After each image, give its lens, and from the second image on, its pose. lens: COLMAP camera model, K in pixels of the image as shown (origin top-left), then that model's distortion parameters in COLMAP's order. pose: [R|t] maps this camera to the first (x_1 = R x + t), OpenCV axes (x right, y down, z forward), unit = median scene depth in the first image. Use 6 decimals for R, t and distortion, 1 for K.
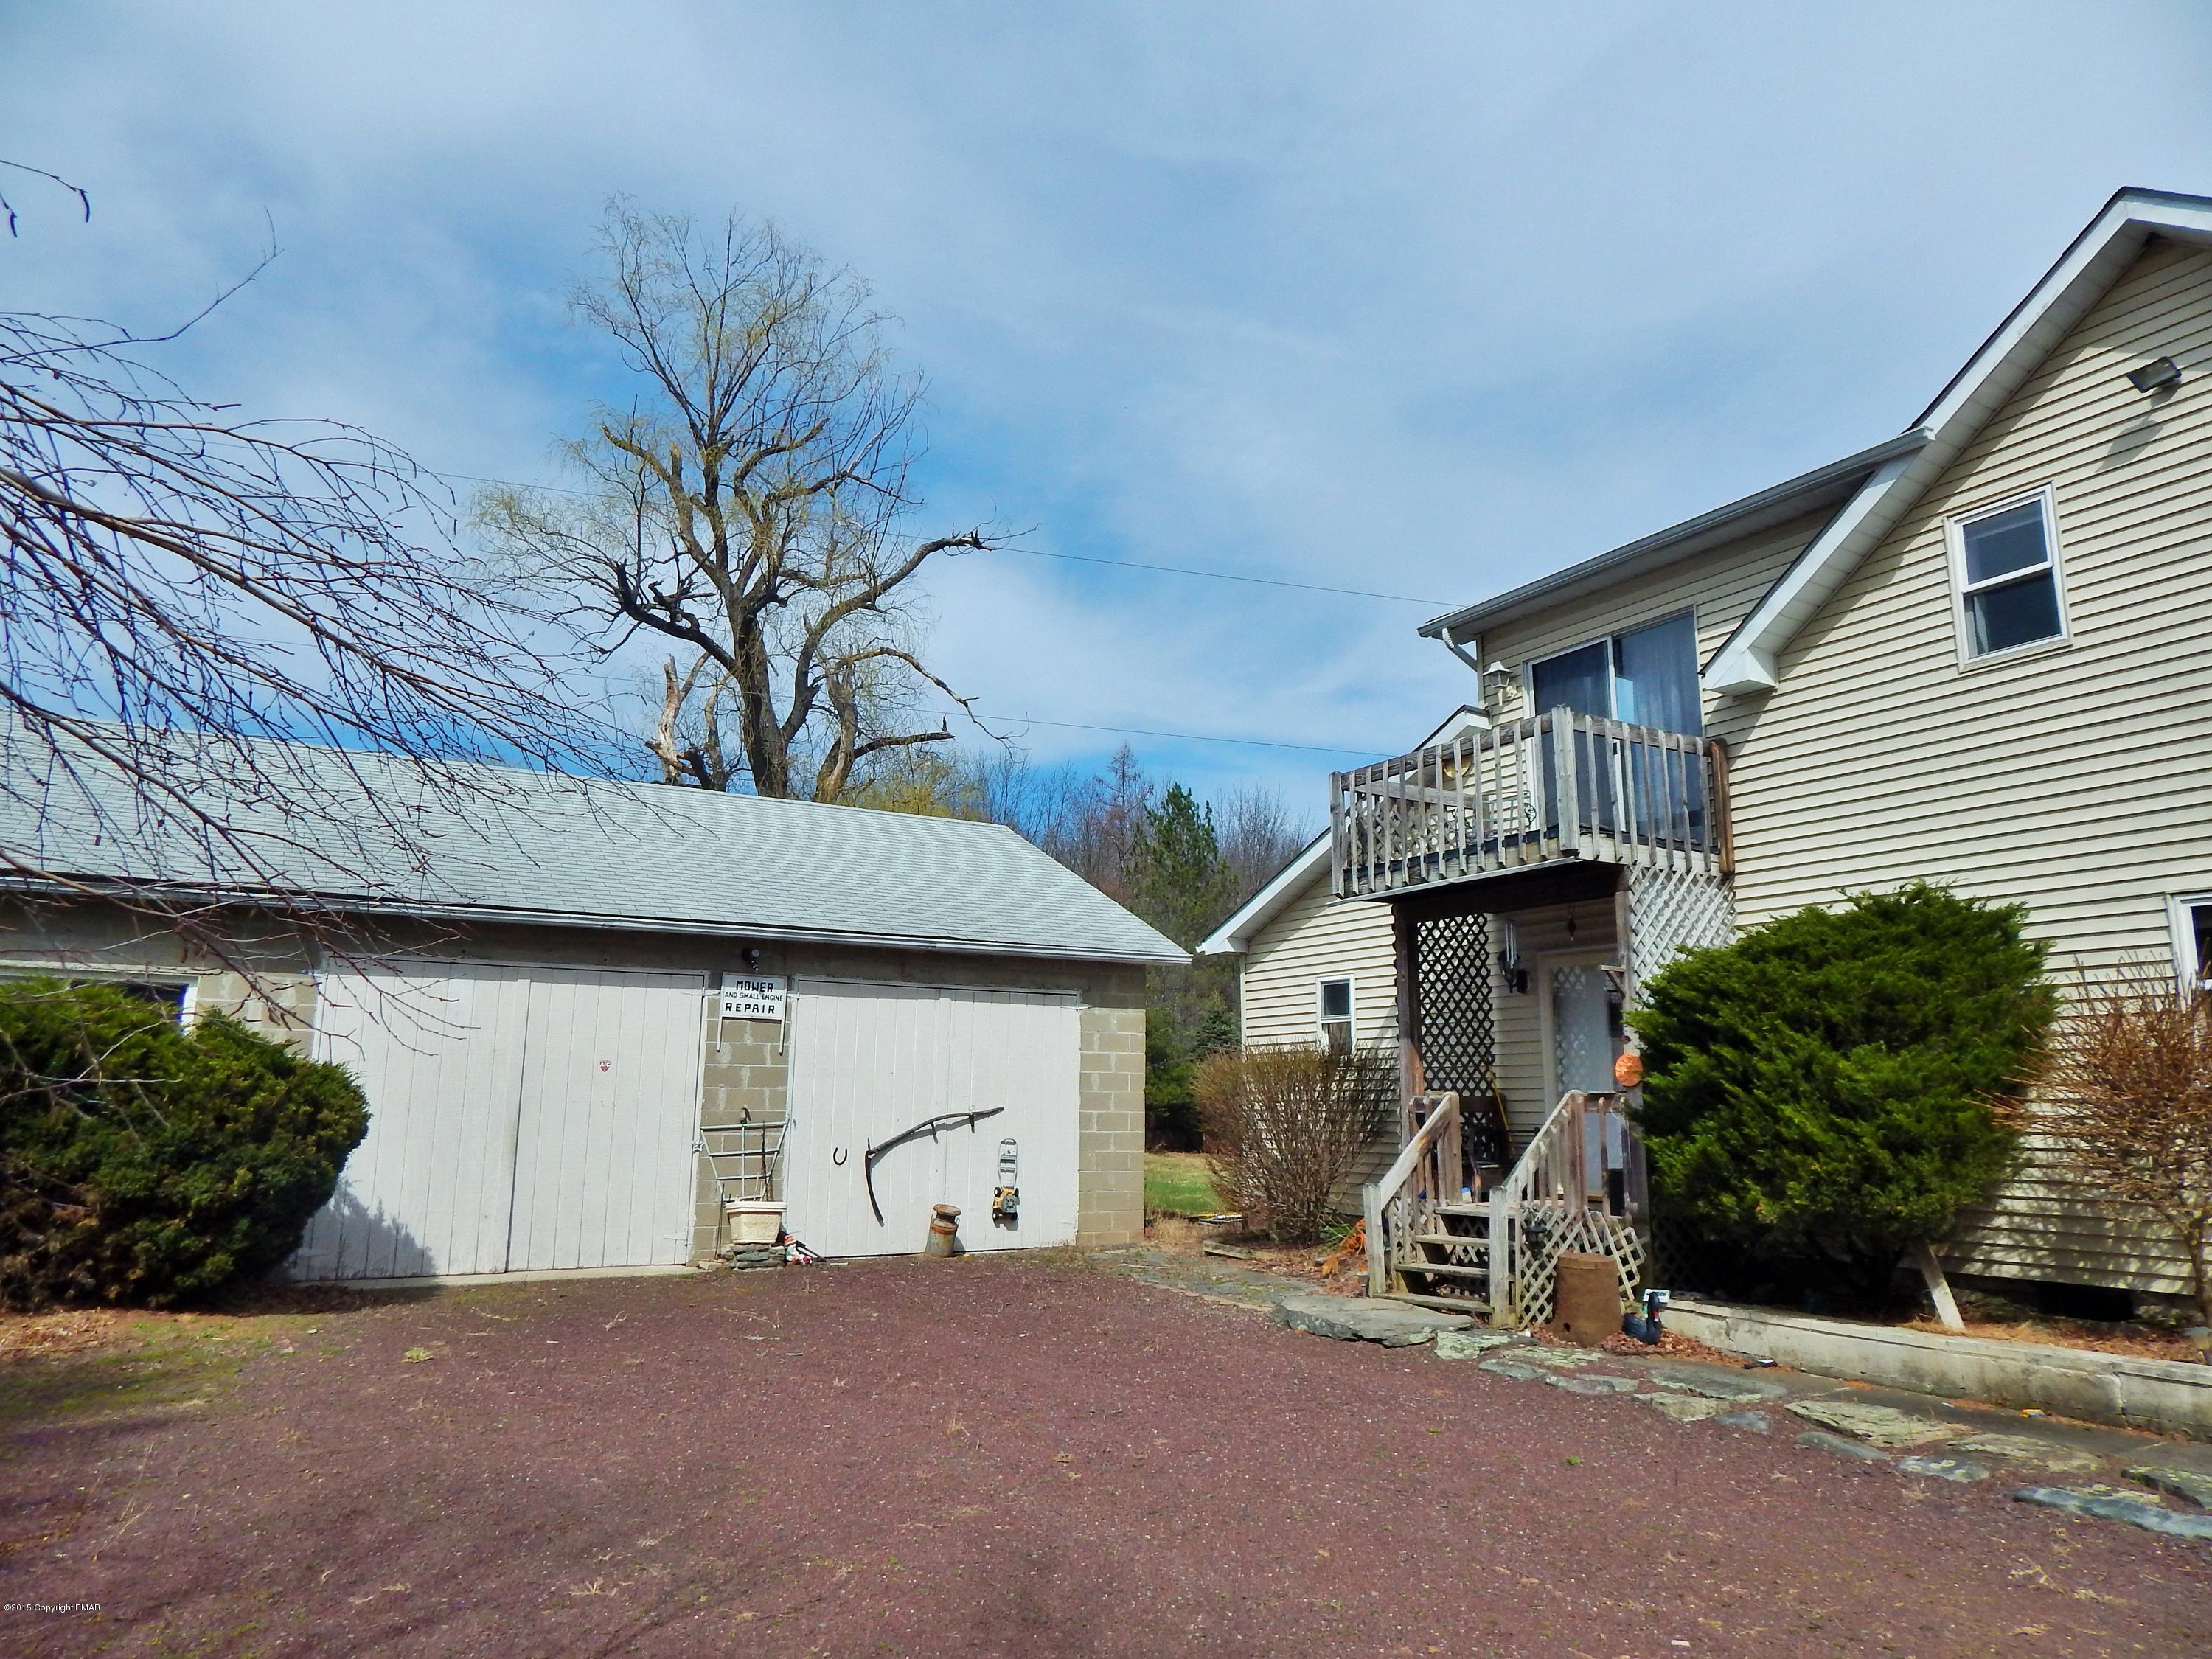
lens RADIAL K [[1454.2, 0, 1114.9], [0, 1454.2, 825.4], [0, 0, 1]] dist [0.007366, -0.007763]
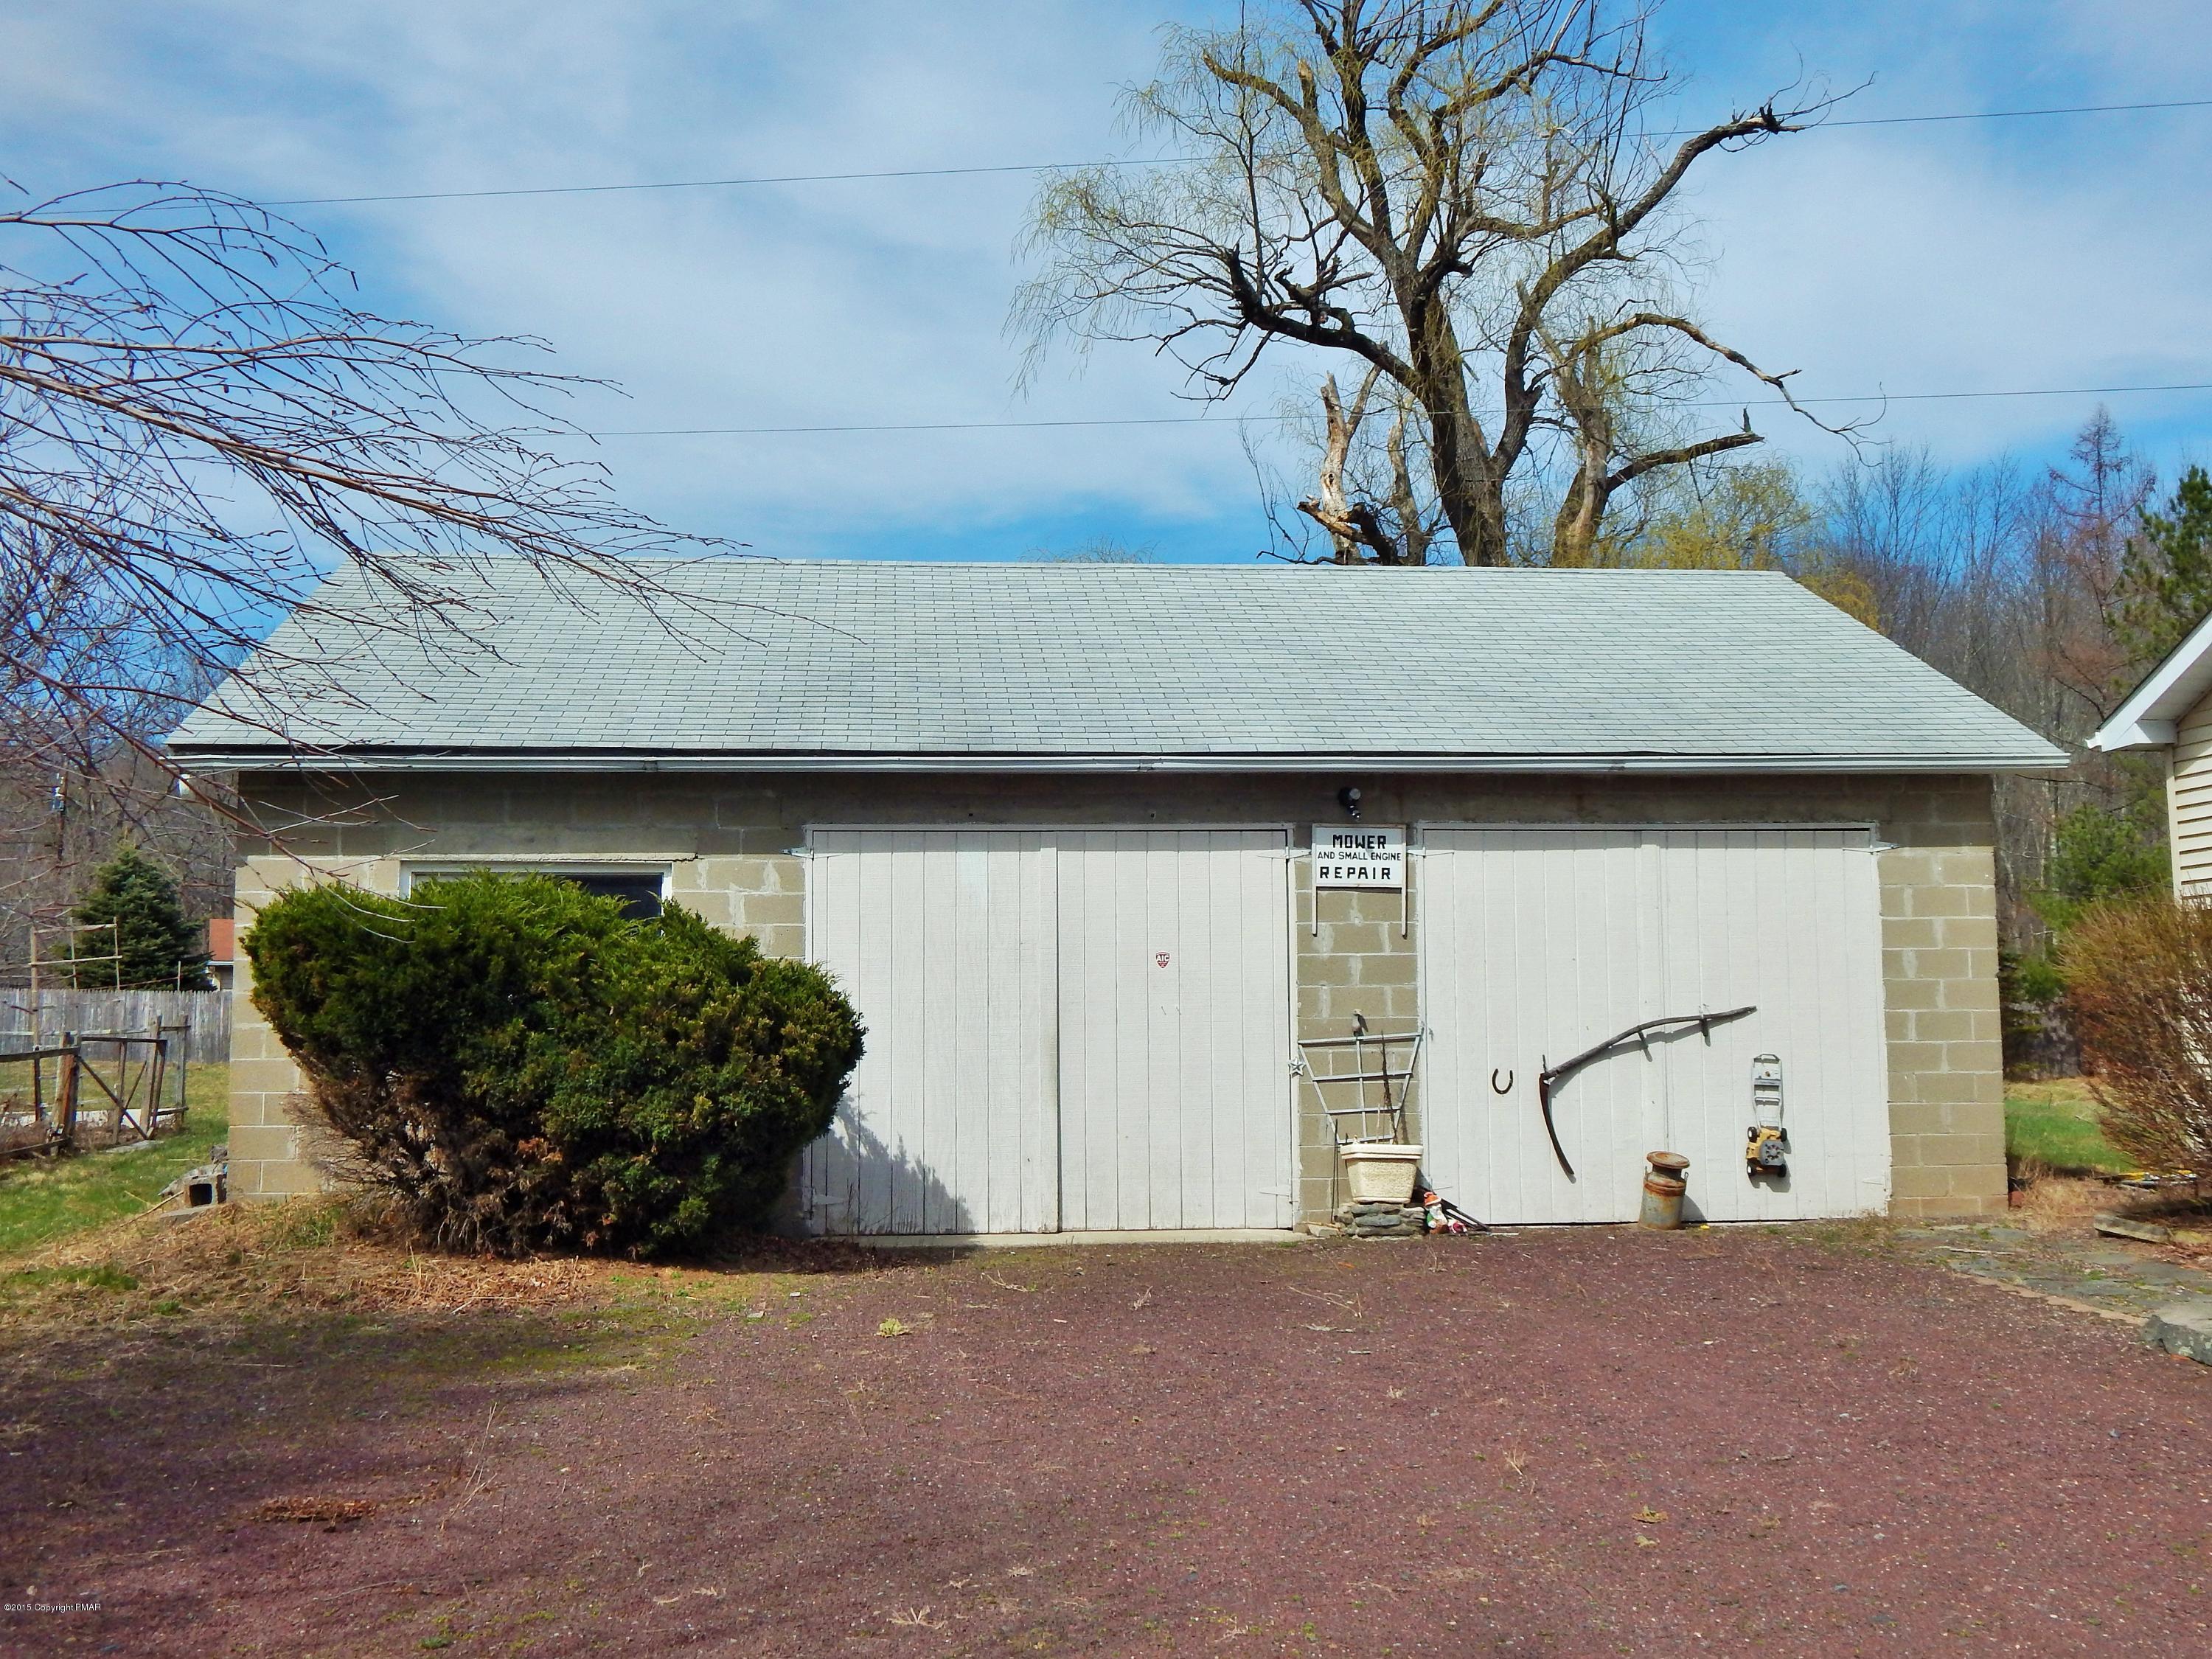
lens RADIAL K [[2169.5, 0, 1107.4], [0, 2169.5, 815.2], [0, 0, 1]] dist [-0.016908, -0.007016]
pose [[0.901451, -0.055468, -0.429312, 0.098129], [0.097511, 0.992286, 0.076544, 0.007981], [0.421755, -0.110864, 0.899907, 0.020138]]
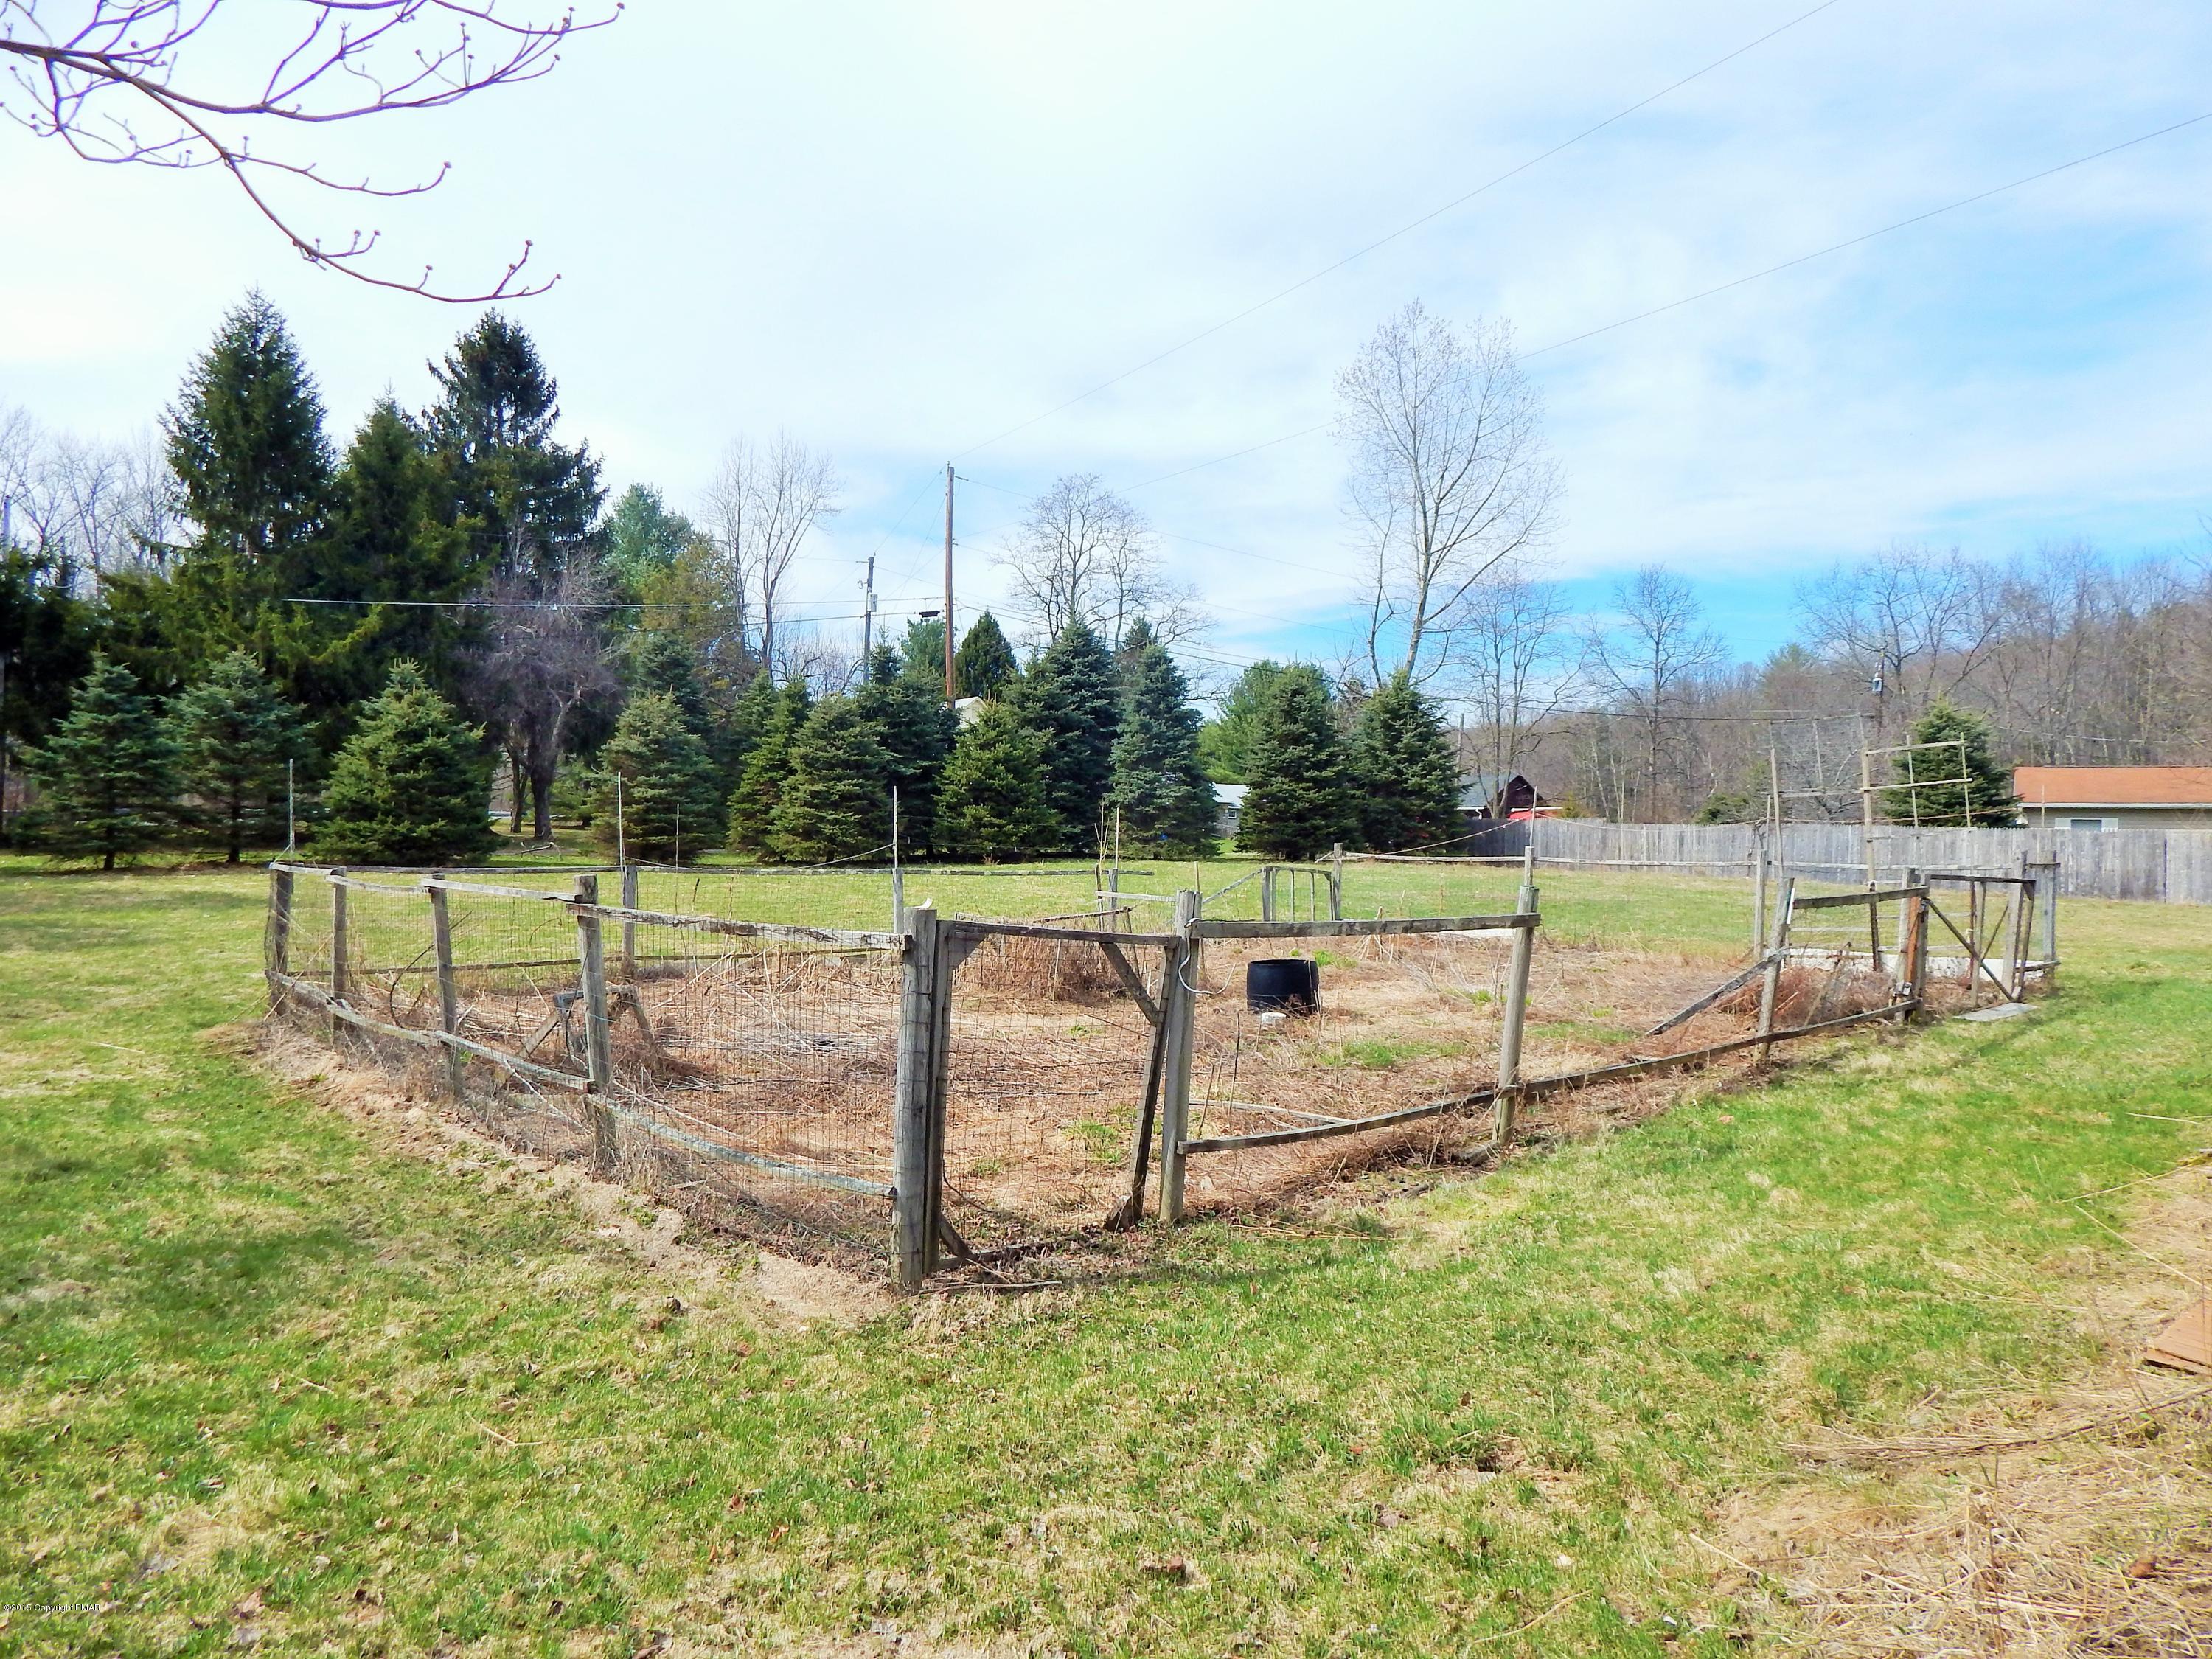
lens RADIAL K [[1460.7, 0, 1113.8], [0, 1460.7, 821.5], [0, 0, 1]] dist [-0.001842, -0.003971]
pose [[0.189229, -0.019757, -0.981734, -0.570724], [0.174122, 0.984628, 0.013747, 0.098184], [0.966372, -0.173542, 0.189760, 0.530028]]
